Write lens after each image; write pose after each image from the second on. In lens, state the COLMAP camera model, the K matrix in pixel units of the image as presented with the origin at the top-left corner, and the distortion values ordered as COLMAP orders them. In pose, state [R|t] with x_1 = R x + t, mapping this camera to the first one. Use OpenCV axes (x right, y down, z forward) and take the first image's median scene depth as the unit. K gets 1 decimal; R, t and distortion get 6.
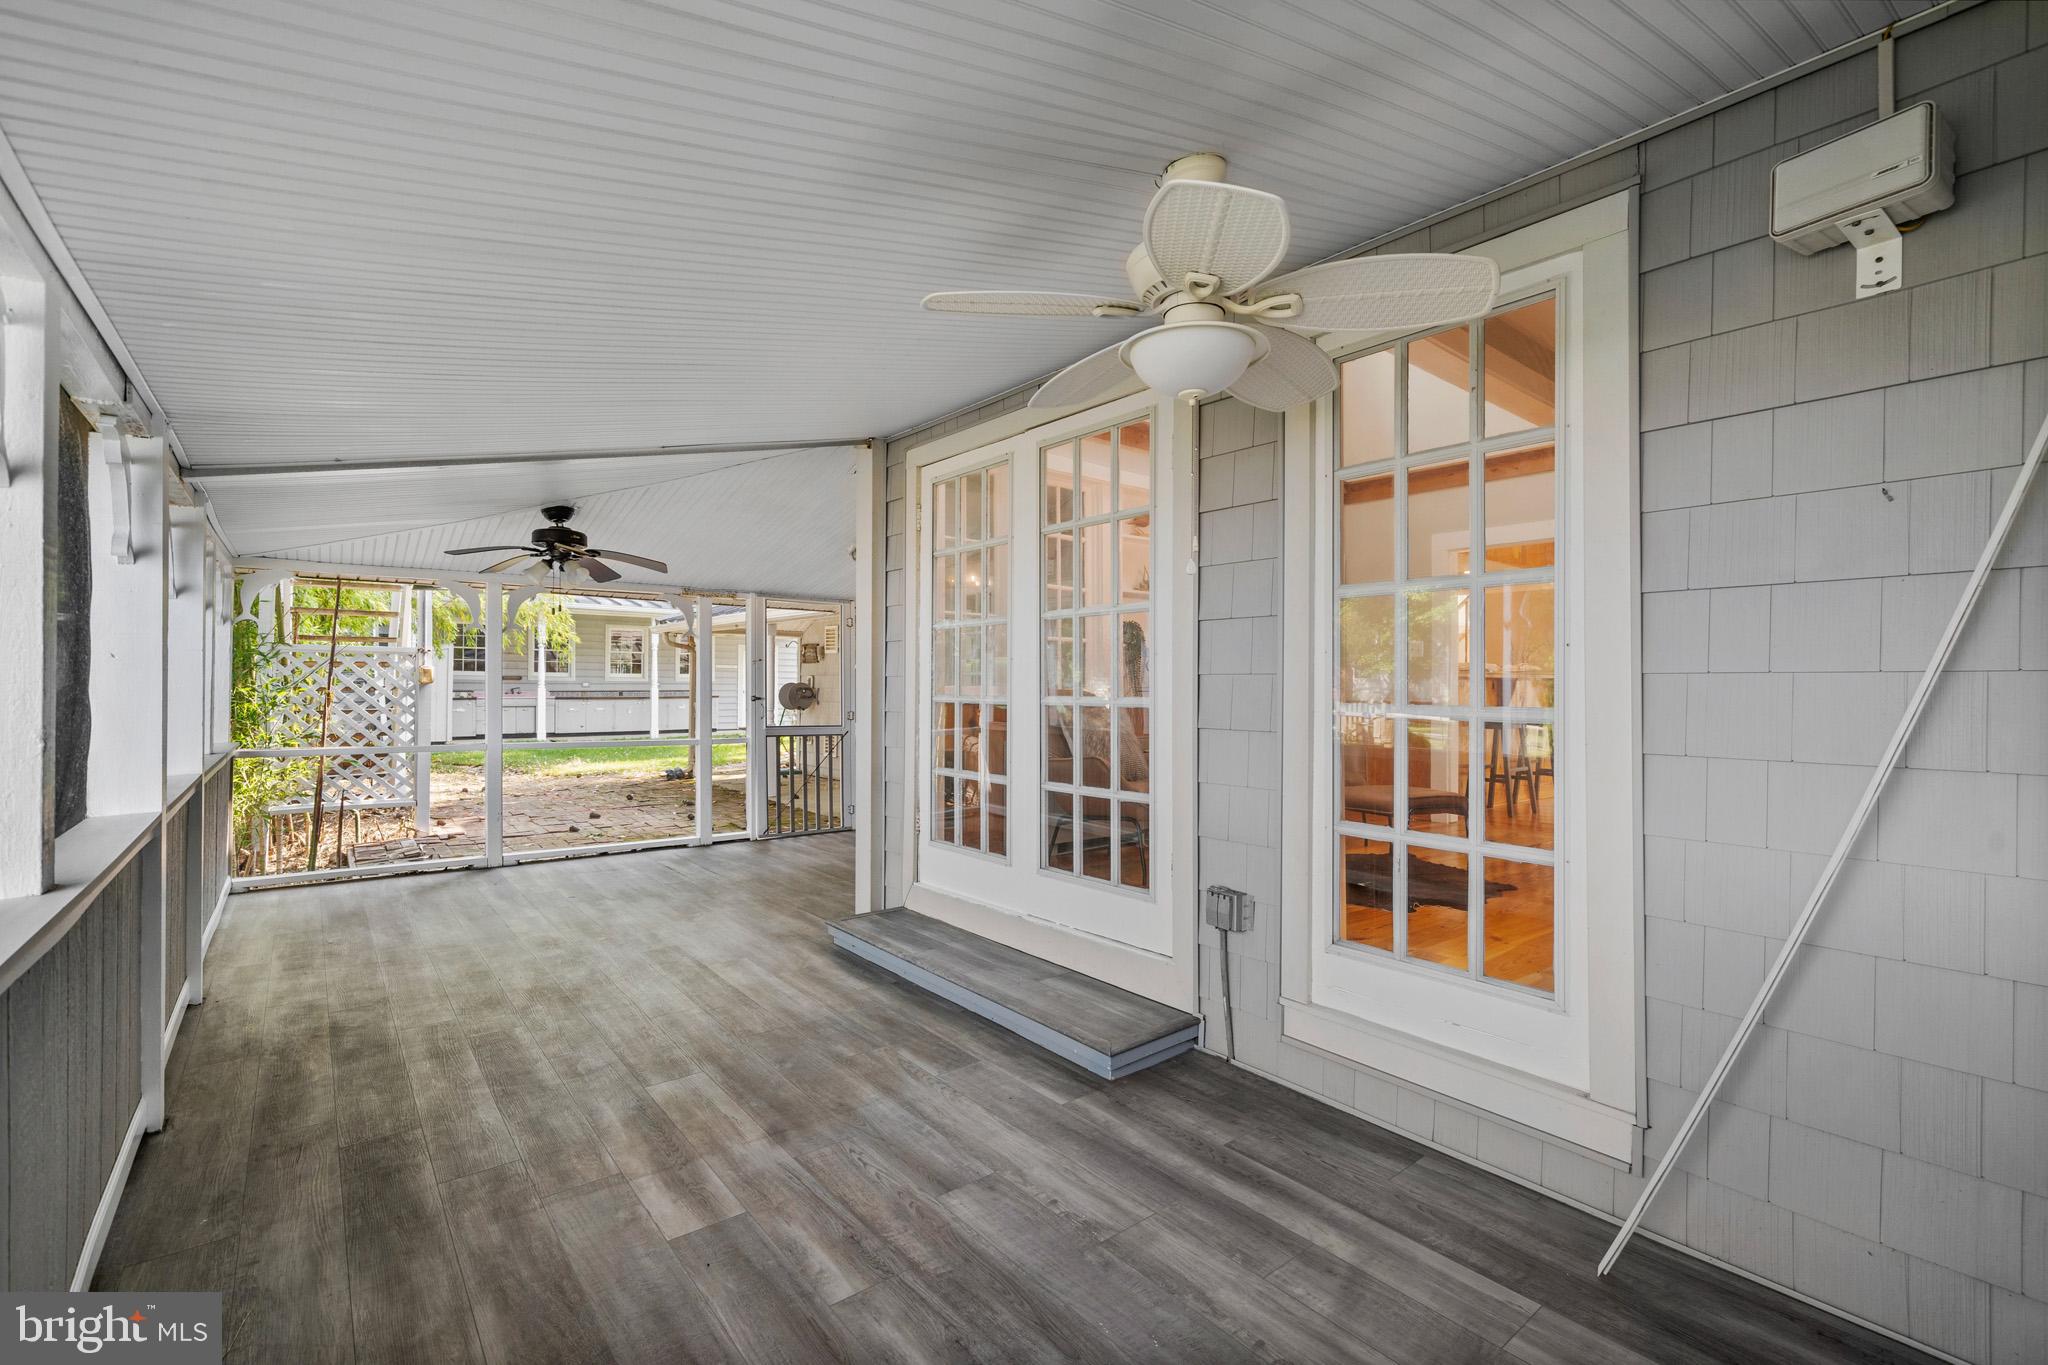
lens RADIAL K [[915.7, 0, 1031.3], [0, 915.7, 684.4], [0, 0, 1]] dist [-0.006751, 0.002337]
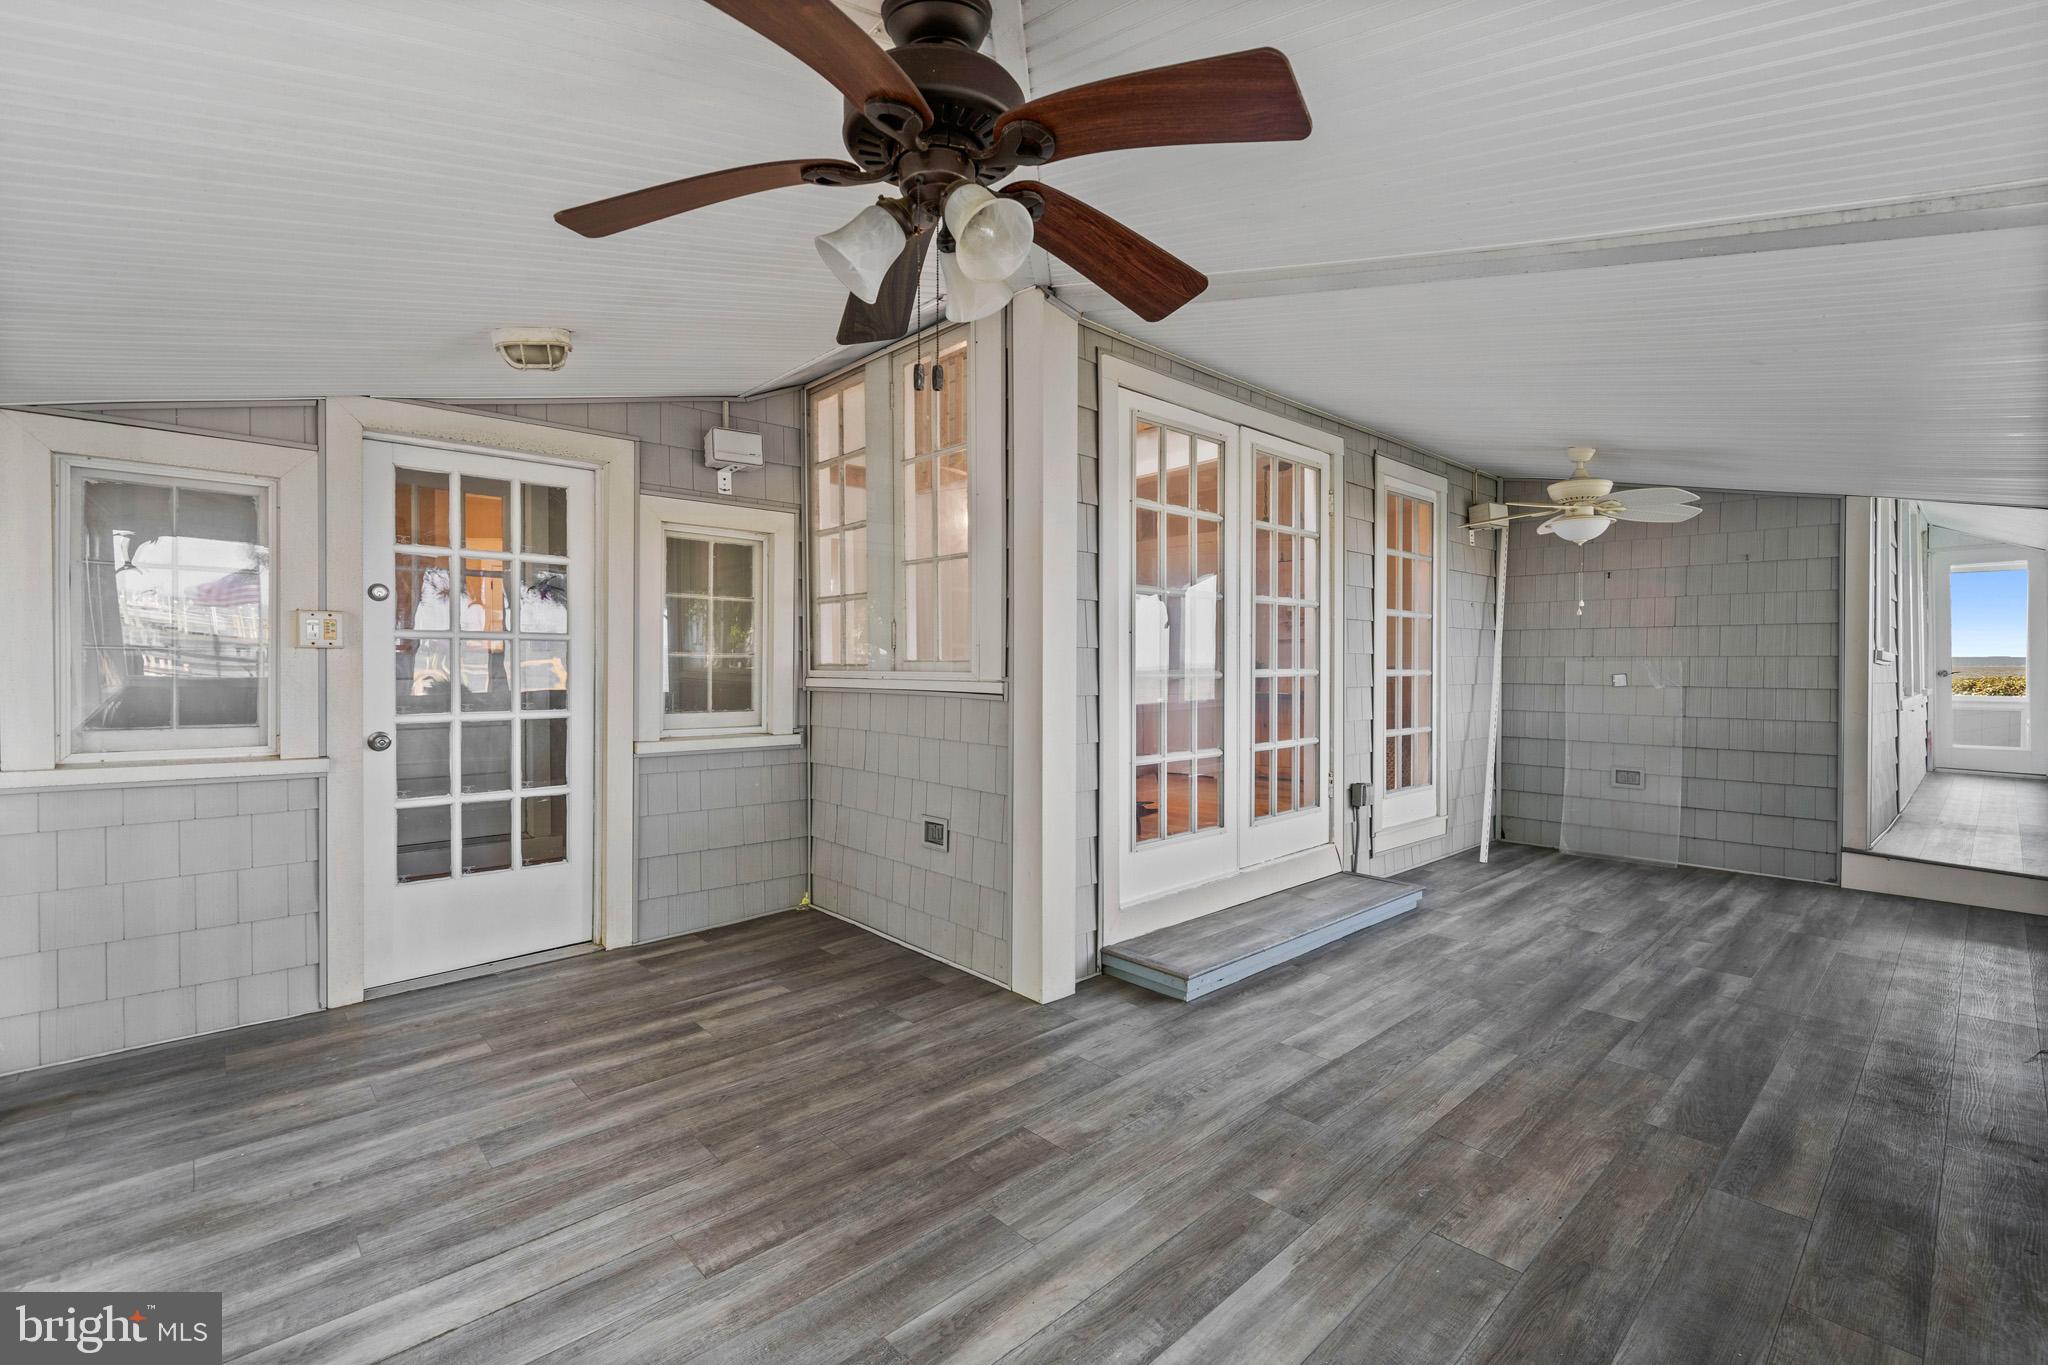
lens RADIAL K [[915.7, 0, 1031.1], [0, 915.7, 670.6], [0, 0, 1]] dist [-0.006751, 0.002337]
pose [[-0.085723, -0.011124, 0.996257, -1.242343], [-0.000477, 0.999938, 0.011124, 0.003233], [-0.996319, 0.000478, -0.085723, 1.558339]]
